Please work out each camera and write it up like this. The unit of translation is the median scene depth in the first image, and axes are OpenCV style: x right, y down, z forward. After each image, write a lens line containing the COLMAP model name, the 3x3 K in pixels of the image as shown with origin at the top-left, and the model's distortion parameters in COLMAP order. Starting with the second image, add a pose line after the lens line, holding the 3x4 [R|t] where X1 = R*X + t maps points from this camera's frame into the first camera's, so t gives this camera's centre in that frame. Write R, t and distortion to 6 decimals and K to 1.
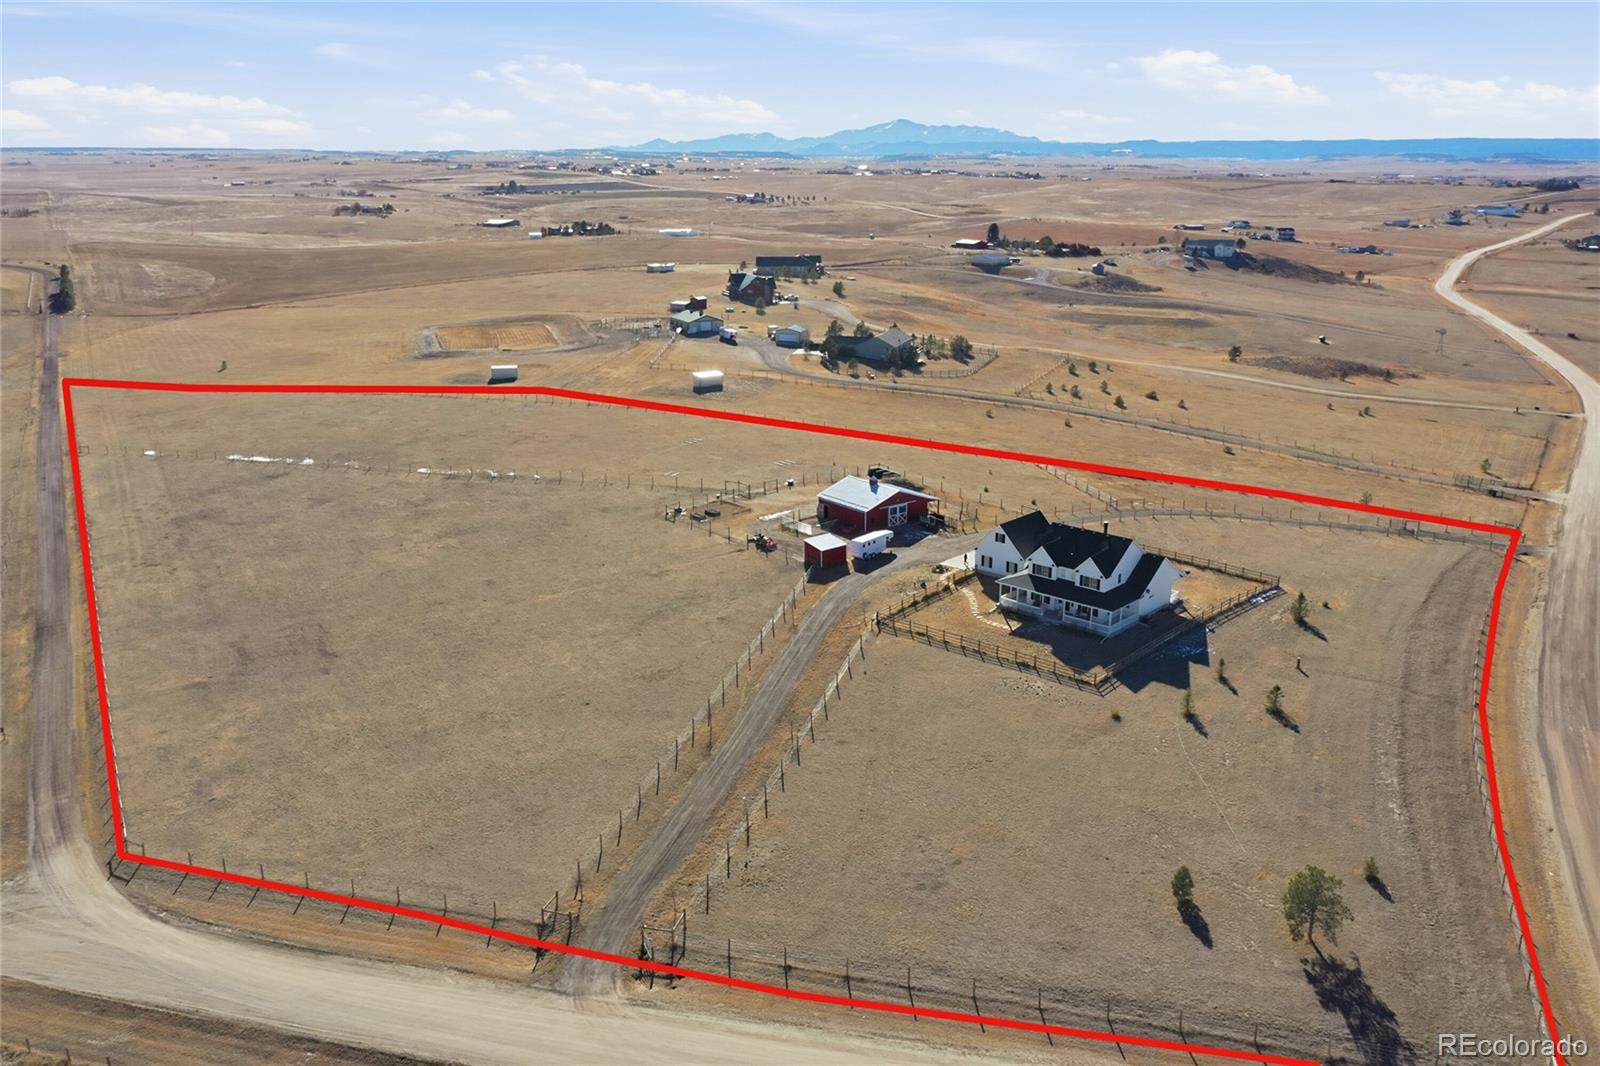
lens RADIAL K [[1266.8, 0, 802.6], [0, 1266.8, 529.2], [0, 0, 1]] dist [0.009128, 0.001745]
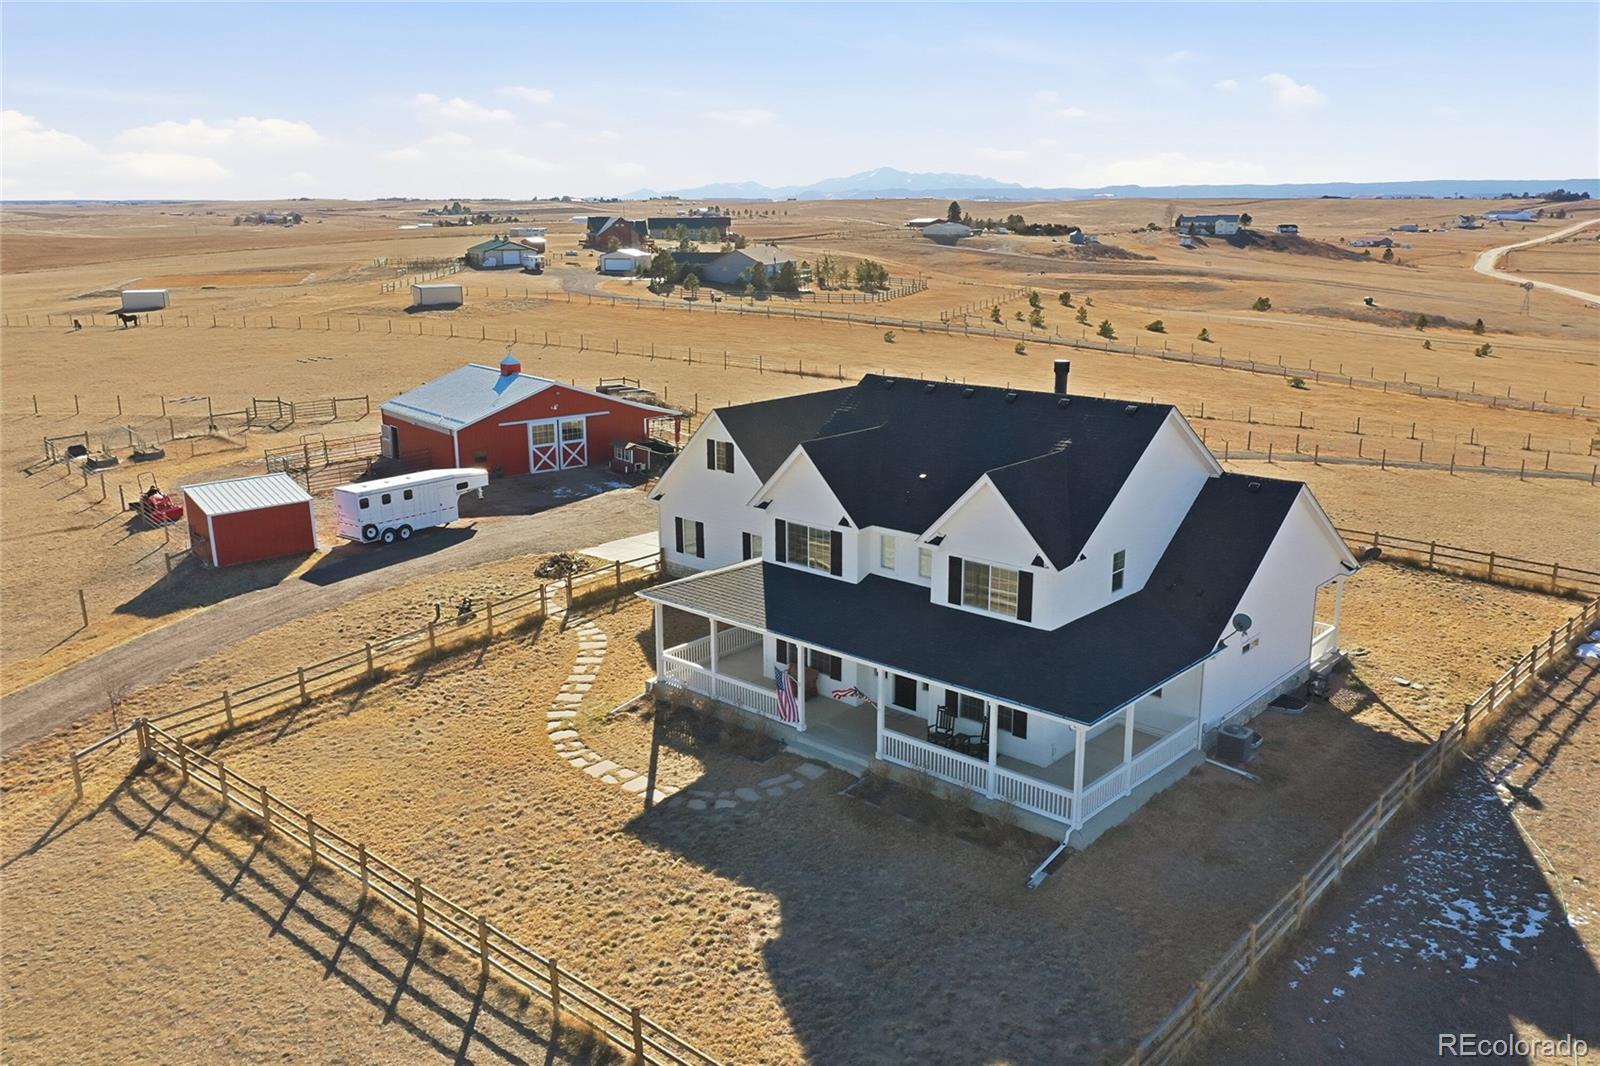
lens RADIAL K [[1266.8, 0, 802.6], [0, 1266.8, 529.2], [0, 0, 1]] dist [0.009128, 0.001745]
pose [[0.999906, -0.010840, 0.008428, 0.102247], [0.011139, 0.999283, -0.036184, 0.021003], [-0.008030, 0.036274, 0.999310, 0.412638]]
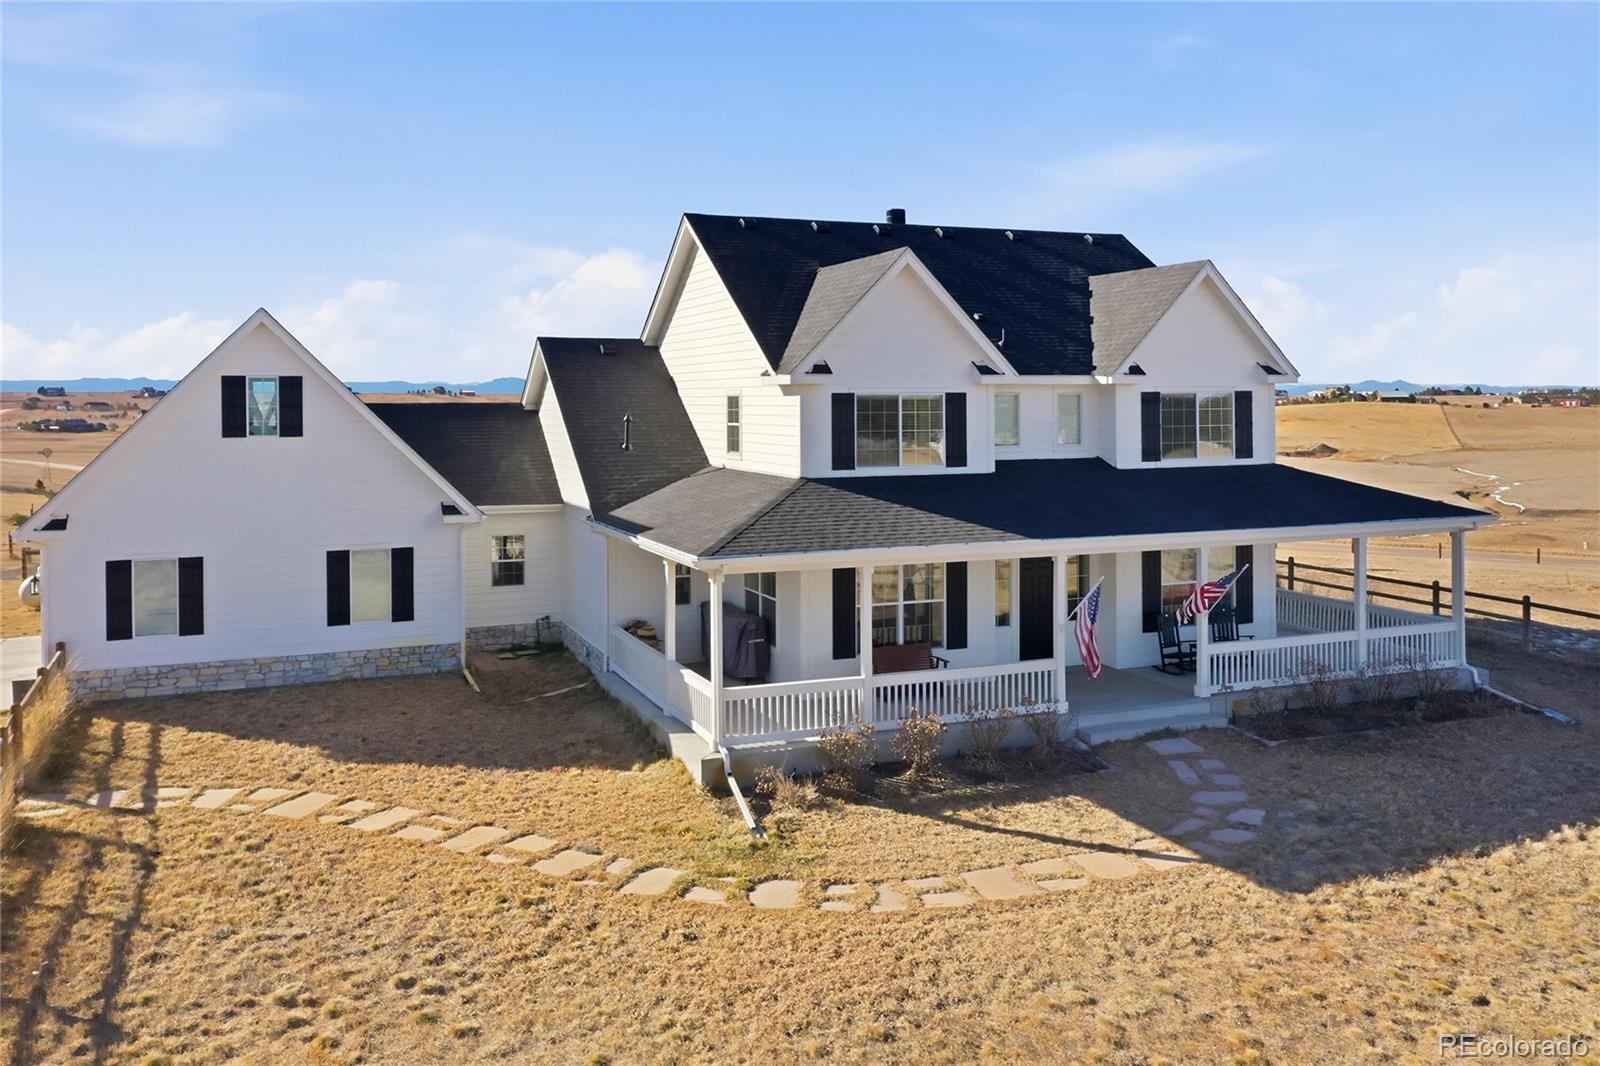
lens RADIAL K [[1302.0, 0, 796.1], [0, 1302.0, 405.4], [0, 0, 1]] dist [-0.001564, 0.000857]
pose [[0.429869, -0.009706, 0.902839, 0.025814], [0.260663, 0.958699, -0.113803, 0.024192], [-0.864446, 0.284257, 0.414645, 0.521107]]
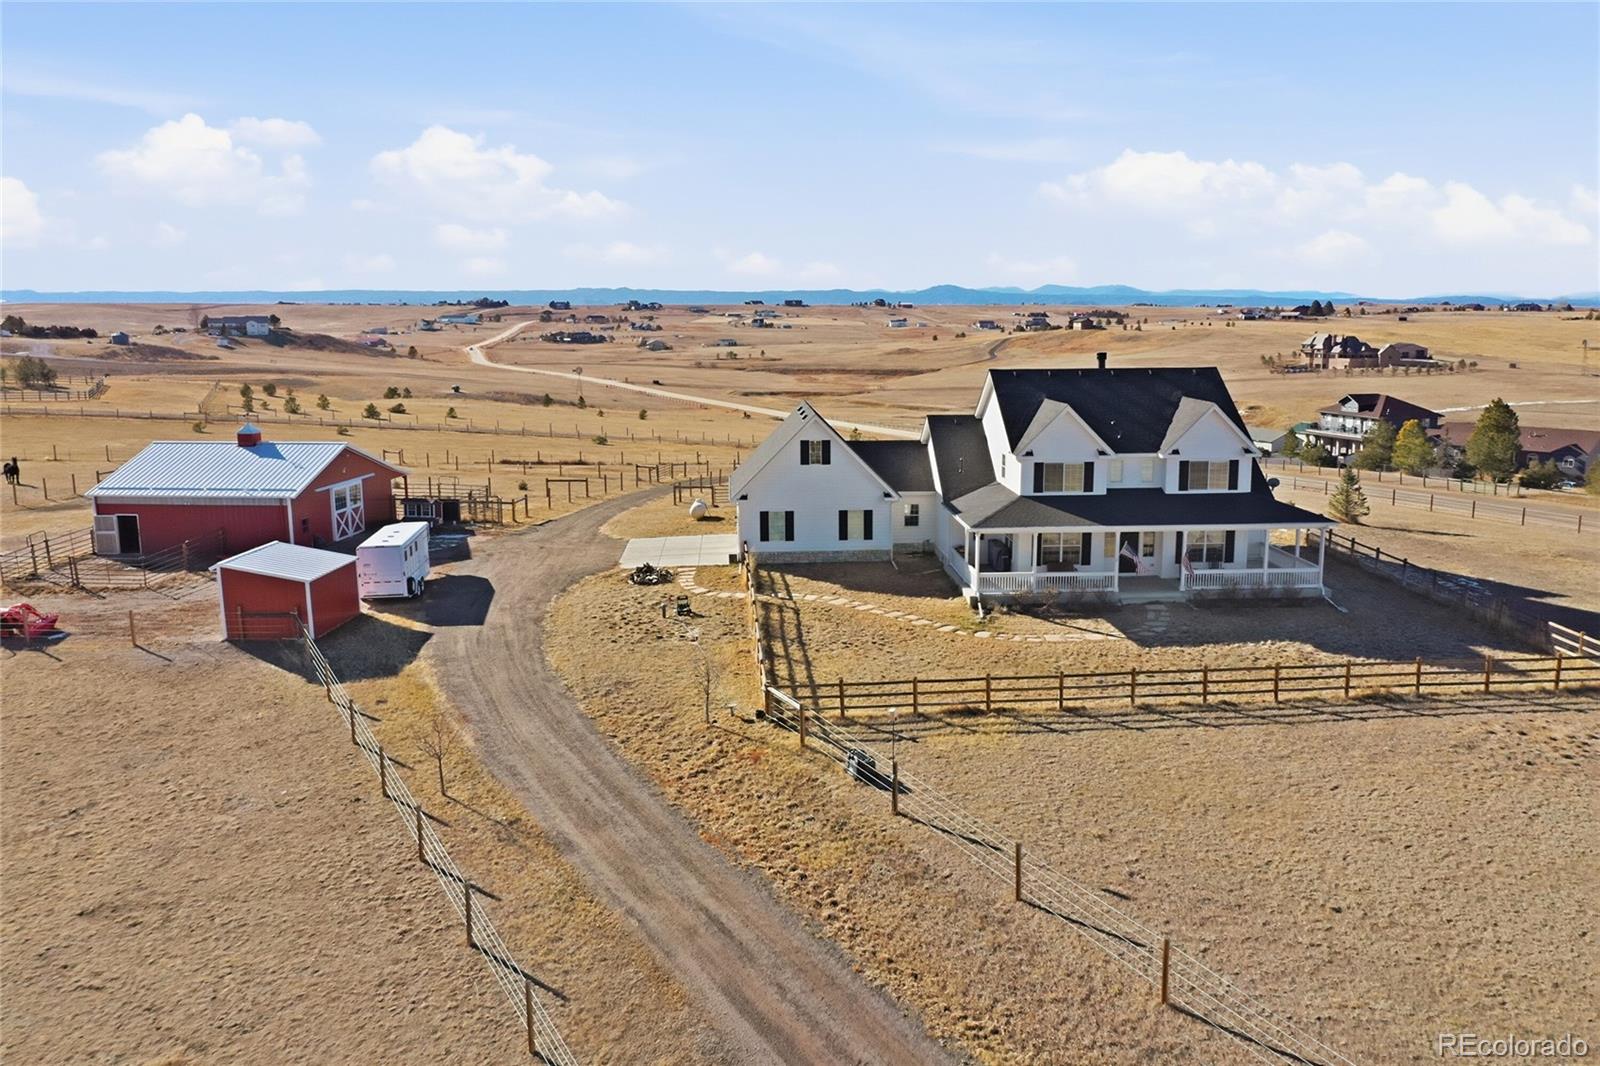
lens RADIAL K [[1266.8, 0, 802.6], [0, 1266.8, 529.2], [0, 0, 1]] dist [0.009128, 0.001745]
pose [[0.697368, -0.130049, 0.704815, -0.068011], [0.209092, 0.977536, -0.026513, 0.022719], [-0.685535, 0.165861, 0.708895, 0.437353]]
